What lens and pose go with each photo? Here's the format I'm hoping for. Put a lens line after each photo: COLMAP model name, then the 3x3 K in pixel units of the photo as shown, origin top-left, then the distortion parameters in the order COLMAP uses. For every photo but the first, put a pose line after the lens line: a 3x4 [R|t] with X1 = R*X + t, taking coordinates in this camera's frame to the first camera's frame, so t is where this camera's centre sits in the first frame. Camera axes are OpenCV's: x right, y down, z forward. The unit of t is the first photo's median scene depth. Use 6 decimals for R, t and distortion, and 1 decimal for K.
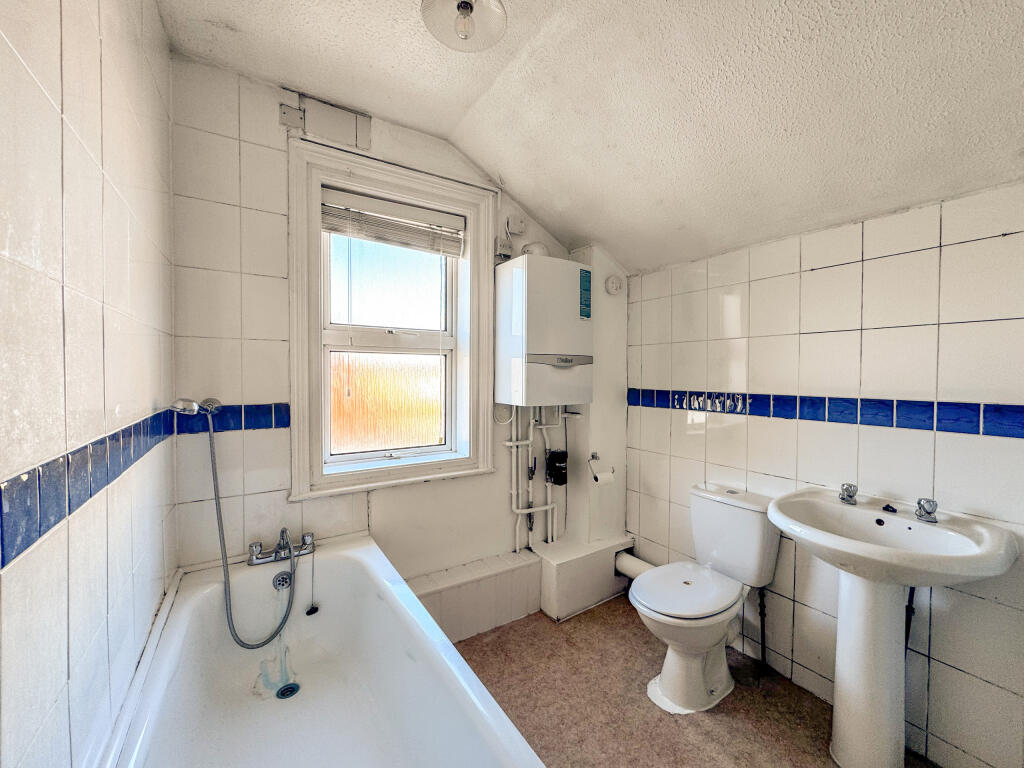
lens RADIAL K [[411.7, 0, 517.2], [0, 411.7, 380.1], [0, 0, 1]] dist [-0.004486, 0.000561]
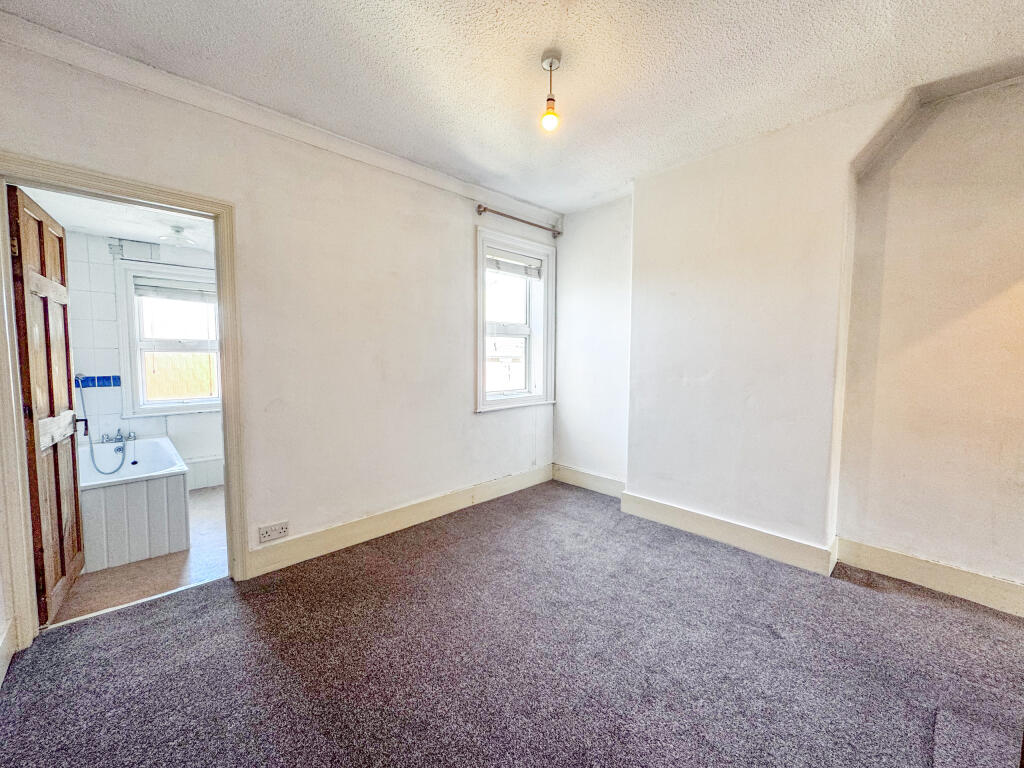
lens RADIAL K [[411.7, 0, 503.6], [0, 411.7, 383.6], [0, 0, 1]] dist [-0.004486, 0.000561]
pose [[0.976789, -0.012858, 0.213816, 0.991500], [0.003813, 0.999082, 0.042662, 0.010315], [-0.214168, -0.040856, 0.975942, -1.603306]]
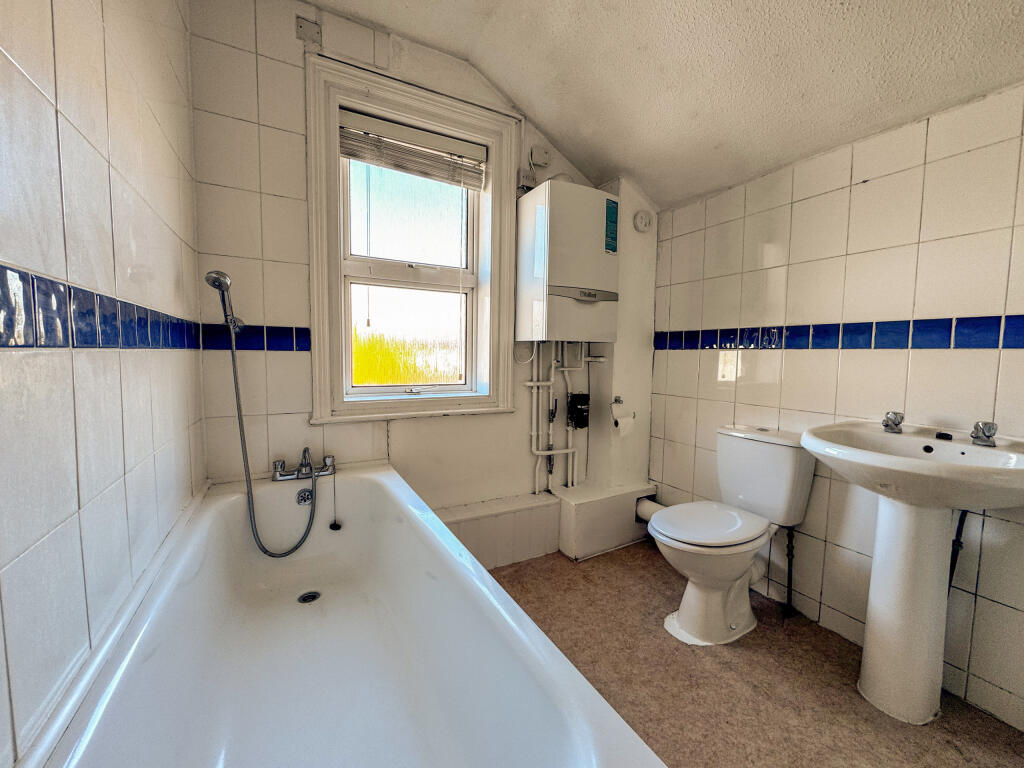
lens RADIAL K [[411.7, 0, 516.4], [0, 411.7, 377.0], [0, 0, 1]] dist [-0.004486, 0.000561]
pose [[0.997489, 0.015788, -0.069046, 0.021452], [-0.012302, 0.998641, 0.050634, 0.116216], [0.069751, -0.049658, 0.996328, 0.024459]]
